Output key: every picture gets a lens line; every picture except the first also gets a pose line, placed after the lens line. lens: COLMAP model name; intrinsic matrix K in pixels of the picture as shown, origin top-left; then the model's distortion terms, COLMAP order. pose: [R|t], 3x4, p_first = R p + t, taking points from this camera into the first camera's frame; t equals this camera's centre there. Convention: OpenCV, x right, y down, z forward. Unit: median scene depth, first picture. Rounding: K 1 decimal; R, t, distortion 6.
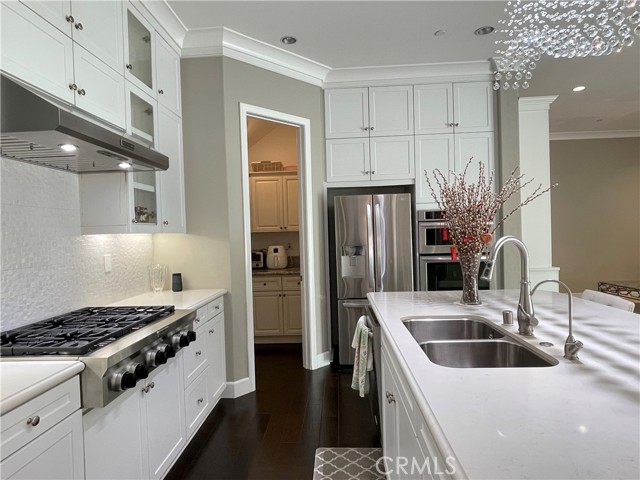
lens RADIAL K [[402.3, 0, 320.0], [0, 402.3, 240.0], [0, 0, 1]] dist [0.000175, -0.001524]
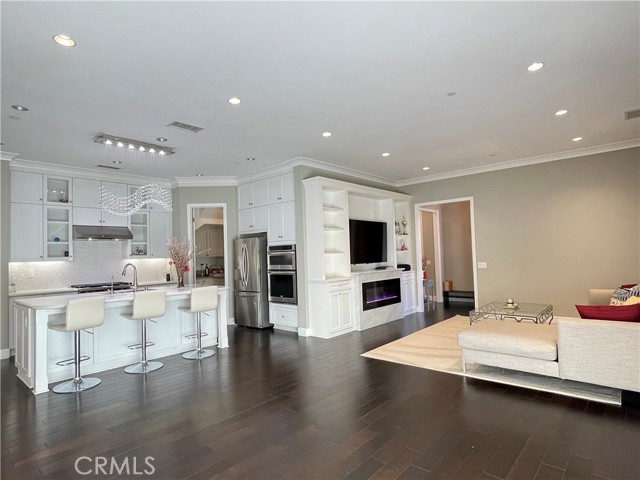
lens RADIAL K [[359.0, 0, 320.0], [0, 359.0, 240.0], [0, 0, 1]] dist [-0.003019, -0.001263]
pose [[0.773358, -0.021998, -0.633587, 1.480077], [-0.000699, 0.999368, -0.035551, -0.041935], [0.633969, 0.027936, 0.772854, -0.121966]]
